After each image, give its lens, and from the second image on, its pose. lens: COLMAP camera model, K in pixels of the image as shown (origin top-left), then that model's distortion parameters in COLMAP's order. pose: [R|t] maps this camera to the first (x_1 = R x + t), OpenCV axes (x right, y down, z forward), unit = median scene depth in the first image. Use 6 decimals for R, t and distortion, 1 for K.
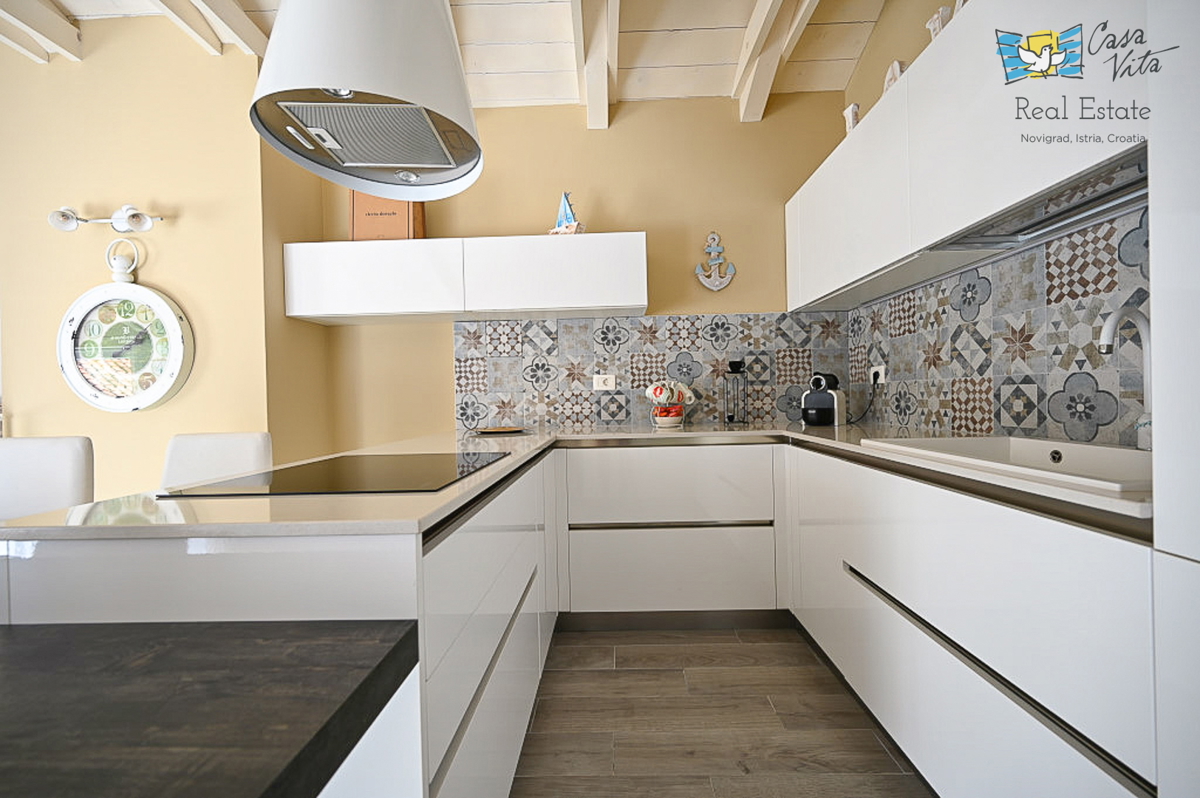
lens RADIAL K [[470.7, 0, 606.2], [0, 470.7, 400.1], [0, 0, 1]] dist [-0.000699, 0.000166]
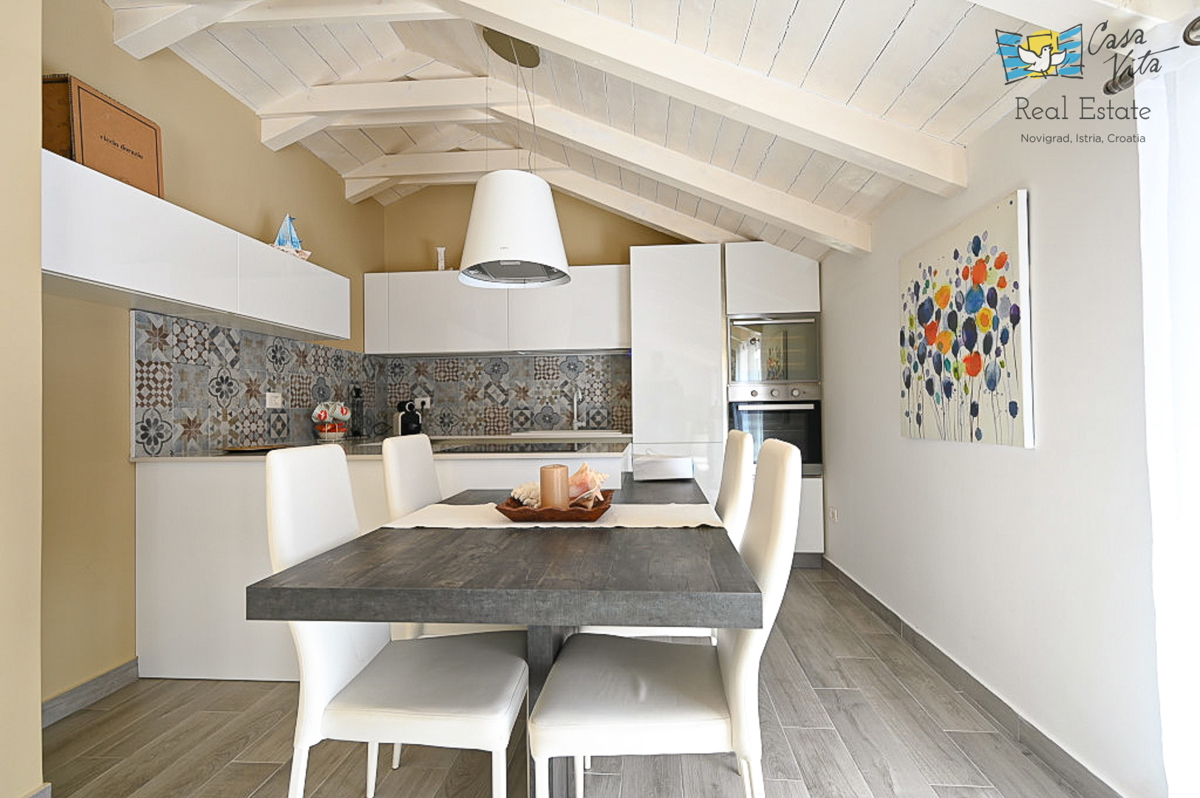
lens RADIAL K [[562.4, 0, 601.5], [0, 562.4, 403.1], [0, 0, 1]] dist [-0.000291, -0.000027]
pose [[0.066111, 0.034633, 0.997211, -1.148446], [0.020309, 0.999144, -0.036047, 0.025069], [-0.997606, 0.022636, 0.065351, 0.226729]]
